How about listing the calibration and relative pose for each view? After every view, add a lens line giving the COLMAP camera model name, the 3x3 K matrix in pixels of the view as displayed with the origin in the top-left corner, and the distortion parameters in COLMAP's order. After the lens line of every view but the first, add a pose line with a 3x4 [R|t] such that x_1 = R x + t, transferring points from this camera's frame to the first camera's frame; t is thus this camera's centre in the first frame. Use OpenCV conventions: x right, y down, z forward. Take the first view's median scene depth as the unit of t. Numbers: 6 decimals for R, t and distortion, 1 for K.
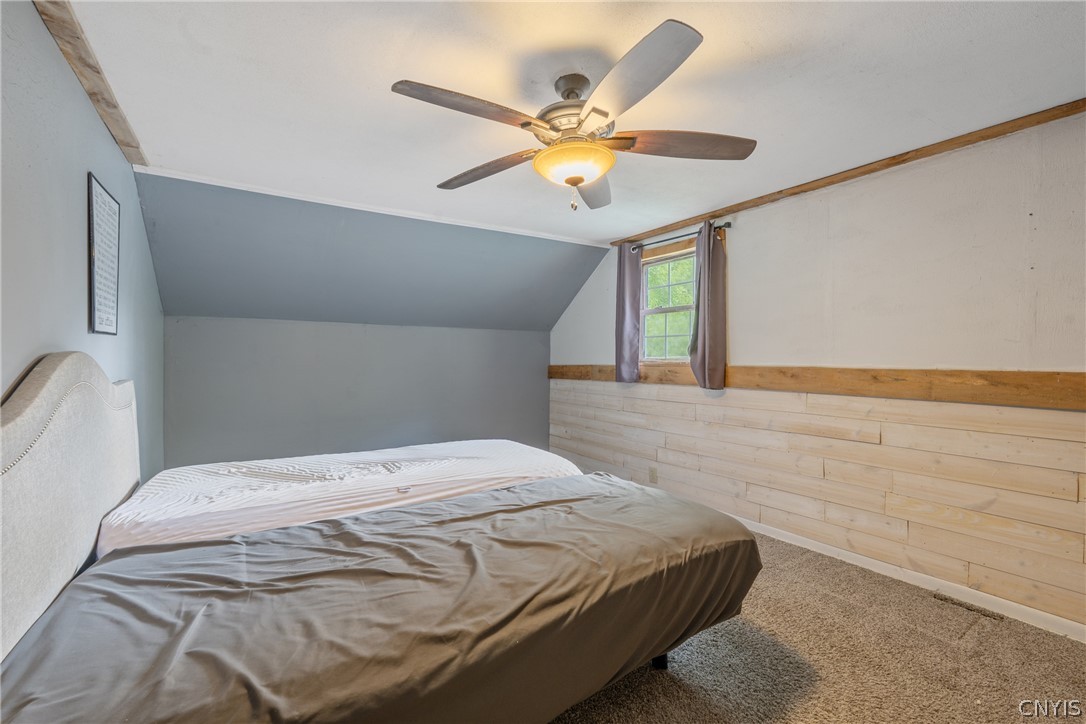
lens RADIAL K [[484.1, 0, 543.0], [0, 484.1, 362.0], [0, 0, 1]] dist [-0.000671, -0.000178]
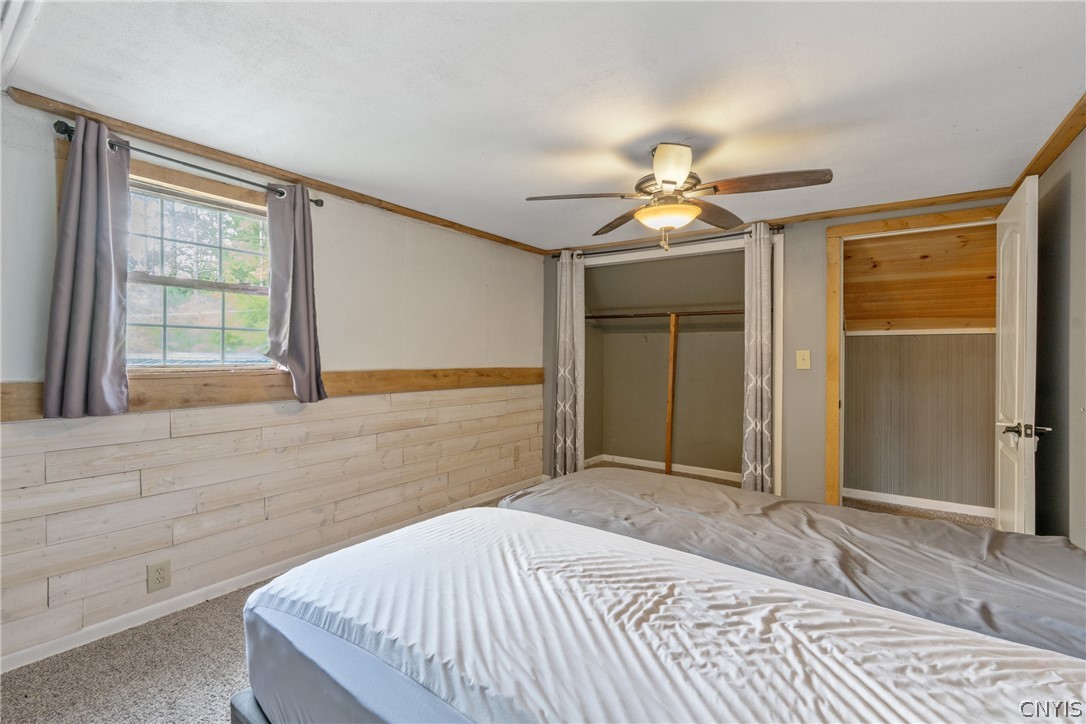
lens RADIAL K [[484.1, 0, 543.0], [0, 484.1, 362.0], [0, 0, 1]] dist [-0.000671, -0.000178]
pose [[-0.370605, -0.010255, 0.928734, -0.561797], [0.008304, 0.999862, 0.014354, -0.019004], [-0.928753, 0.013032, -0.370469, 1.000919]]
